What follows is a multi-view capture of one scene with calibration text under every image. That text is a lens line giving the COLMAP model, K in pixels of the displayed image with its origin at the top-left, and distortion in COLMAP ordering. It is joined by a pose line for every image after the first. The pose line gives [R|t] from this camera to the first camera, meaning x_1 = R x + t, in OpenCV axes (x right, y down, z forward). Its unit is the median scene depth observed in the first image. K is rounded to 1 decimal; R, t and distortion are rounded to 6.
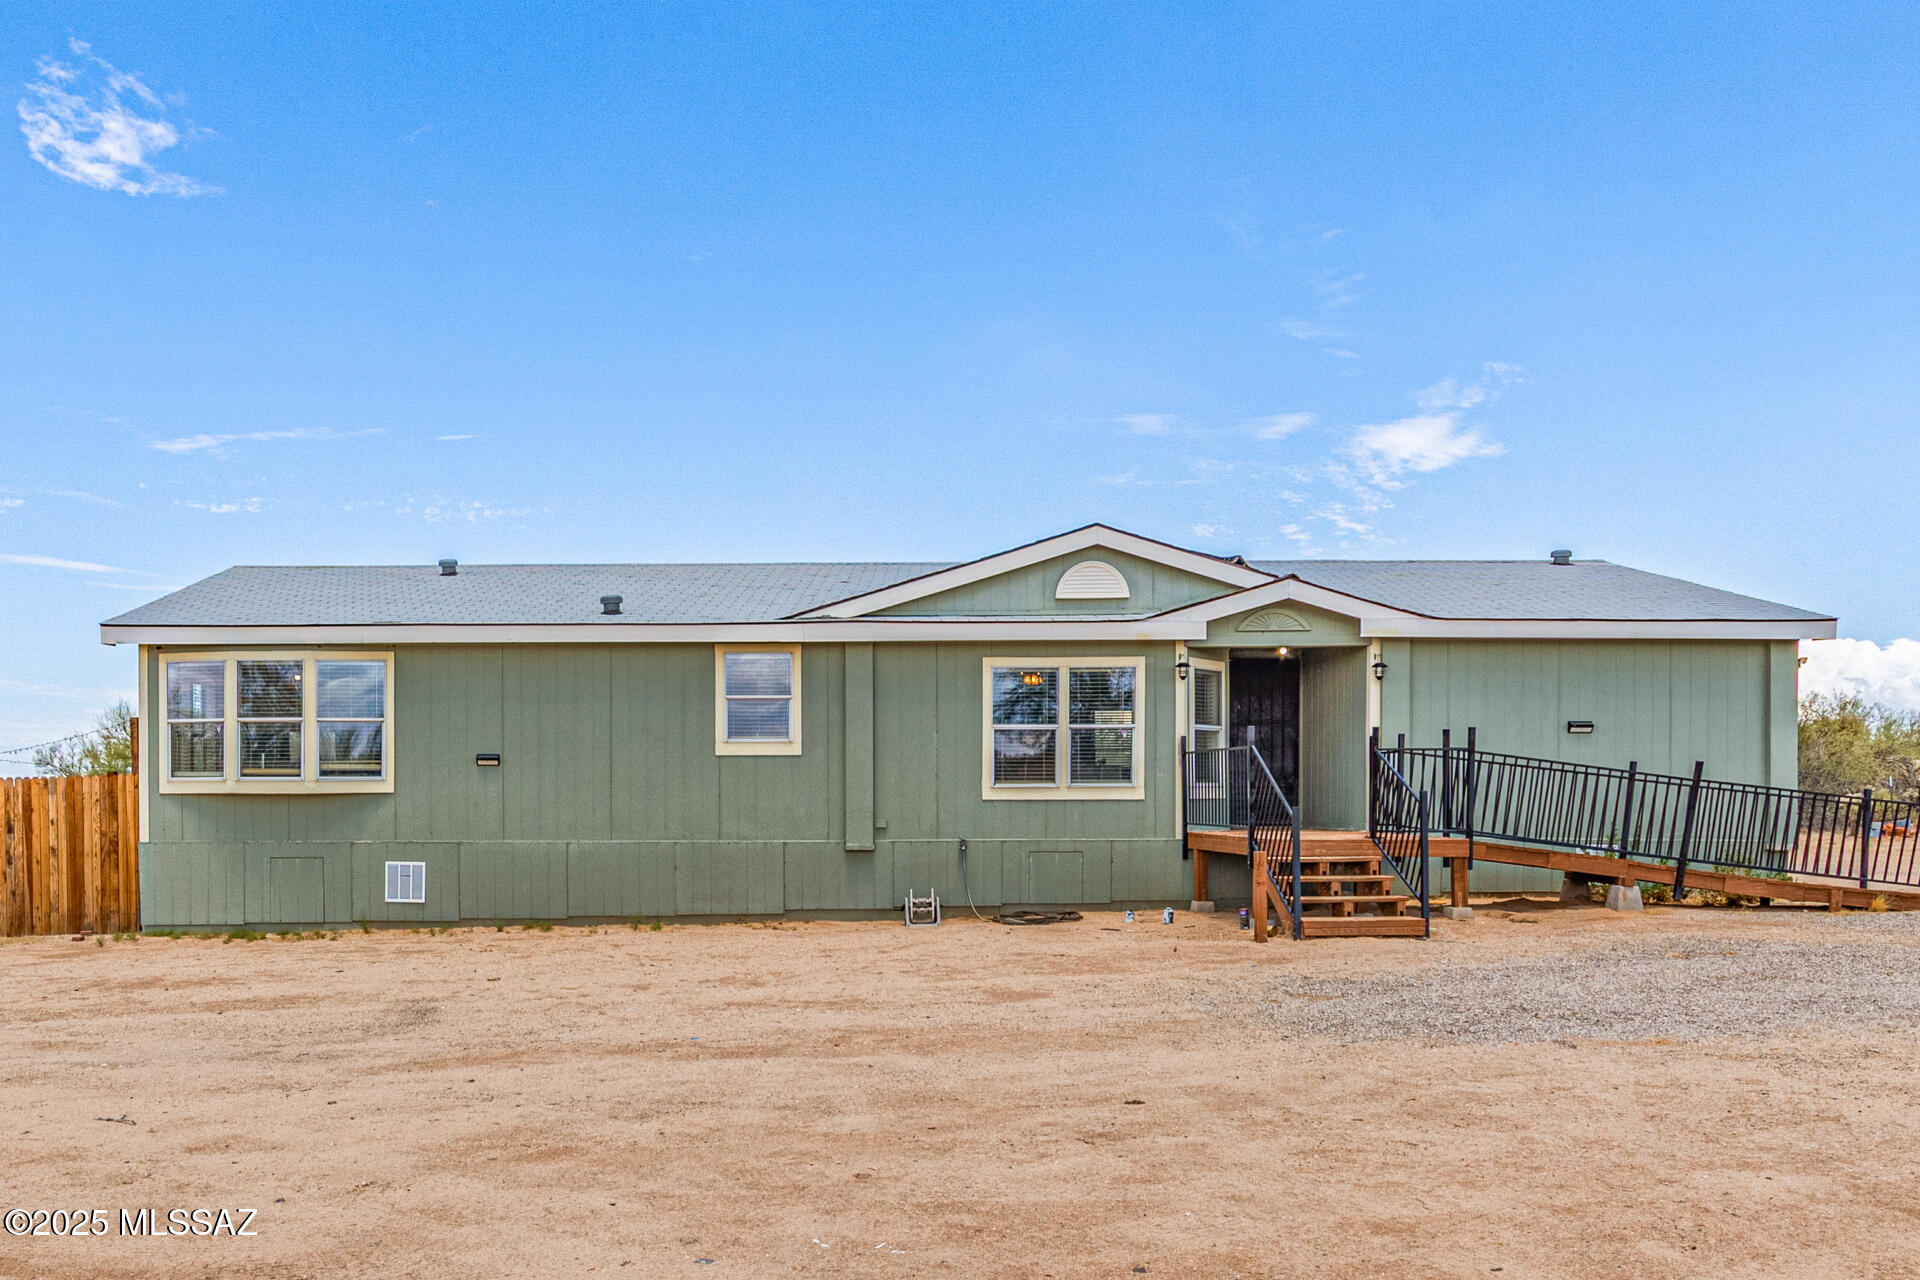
lens RADIAL K [[914.2, 0, 960.0], [0, 914.2, 639.5], [0, 0, 1]] dist [0.000980, 0.000145]
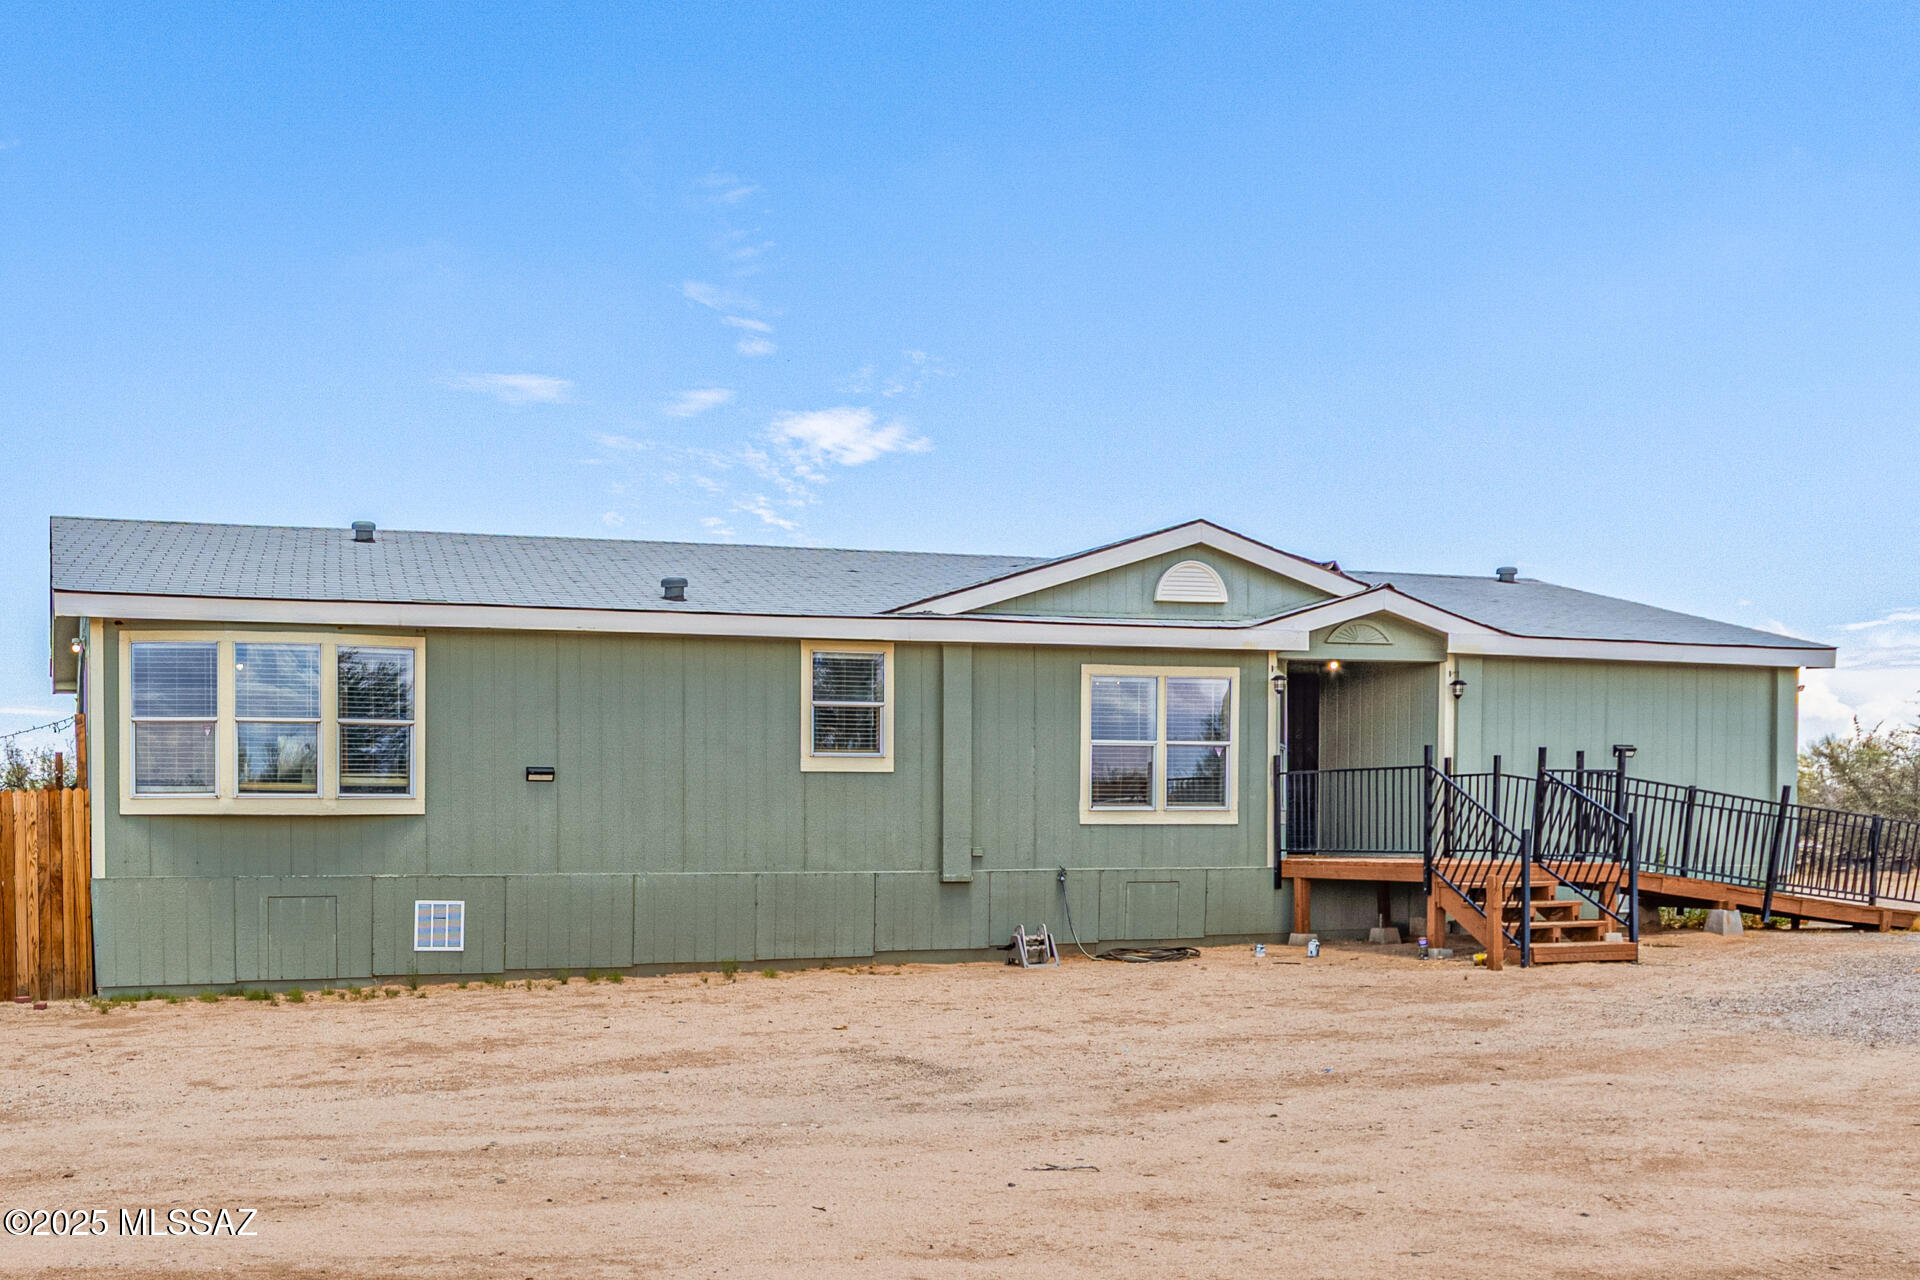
lens RADIAL K [[1063.7, 0, 960.0], [0, 1063.7, 640.0], [0, 0, 1]] dist [-0.000439, -0.000266]
pose [[0.983797, 0.030524, 0.176667, -0.293588], [-0.030095, 0.999534, -0.005109, 0.005423], [-0.176741, -0.000291, 0.984257, 0.002607]]
